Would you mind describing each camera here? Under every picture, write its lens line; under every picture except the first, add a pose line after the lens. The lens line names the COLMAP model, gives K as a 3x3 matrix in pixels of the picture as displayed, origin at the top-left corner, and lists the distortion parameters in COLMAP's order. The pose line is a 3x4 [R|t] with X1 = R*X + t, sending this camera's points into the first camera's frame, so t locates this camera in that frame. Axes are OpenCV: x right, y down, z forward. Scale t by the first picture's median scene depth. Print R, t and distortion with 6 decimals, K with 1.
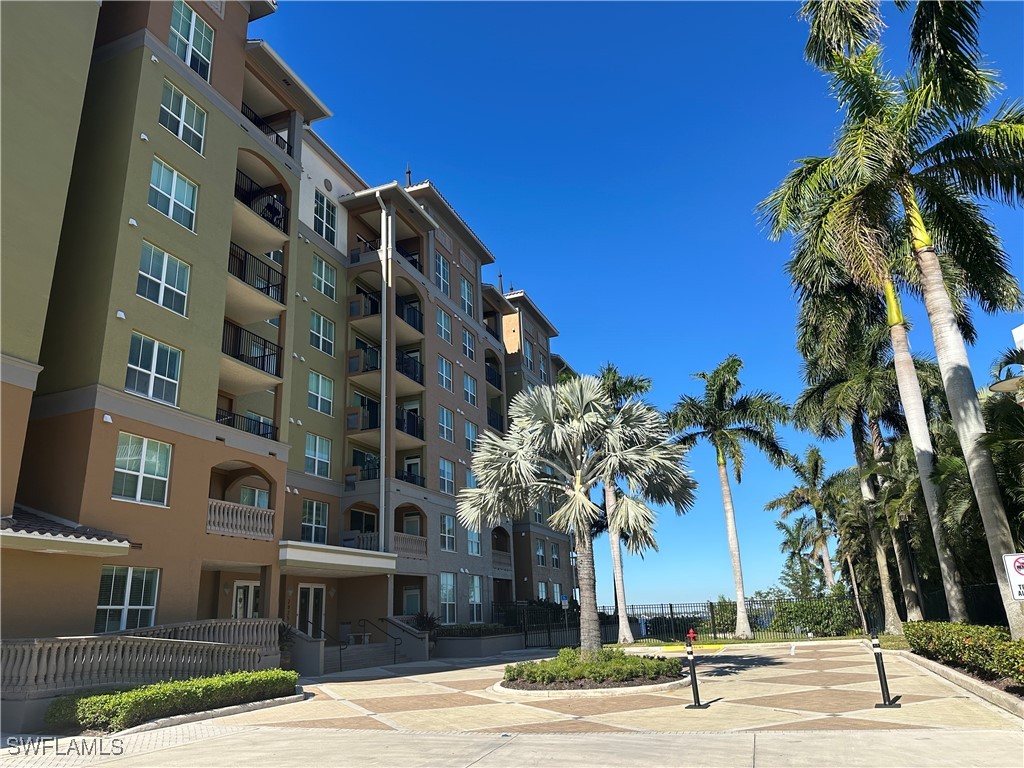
lens RADIAL K [[717.8, 0, 512.0], [0, 717.8, 384.0], [0, 0, 1]] dist [-0.006547, -0.002354]
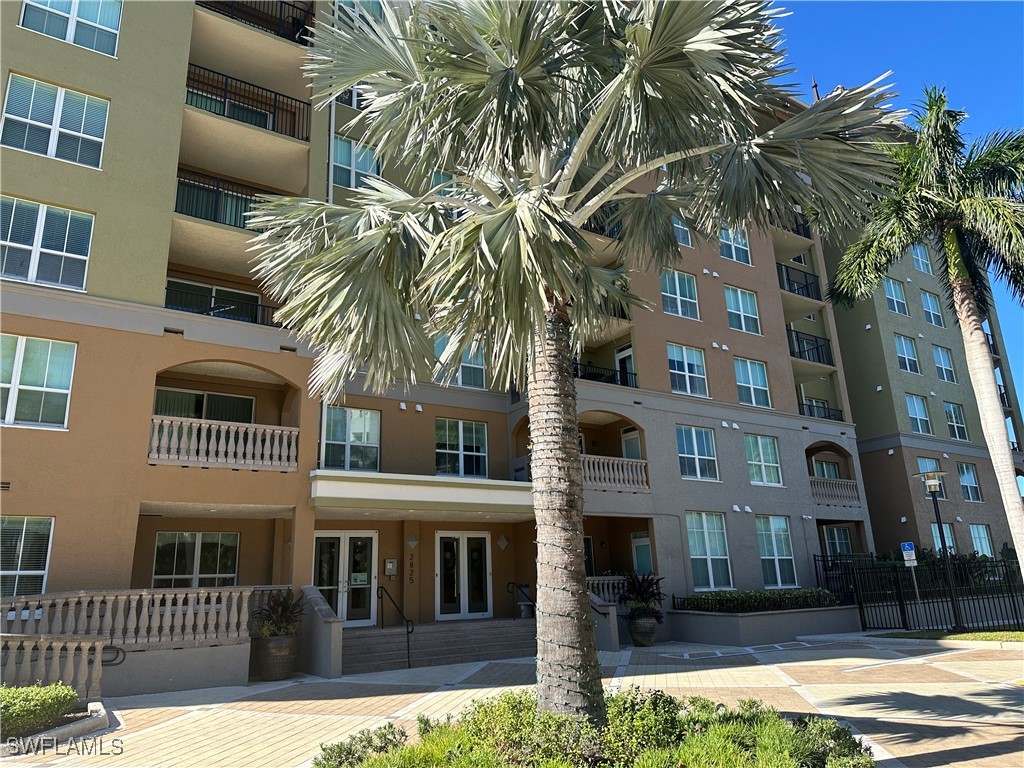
lens RADIAL K [[701.7, 0, 512.0], [0, 701.7, 384.0], [0, 0, 1]] dist [0.045414, -0.004530]
pose [[0.811670, -0.152196, -0.563940, 0.223521], [0.183264, 0.983063, -0.001540, 0.175699], [0.554623, -0.102099, 0.825814, 0.568364]]
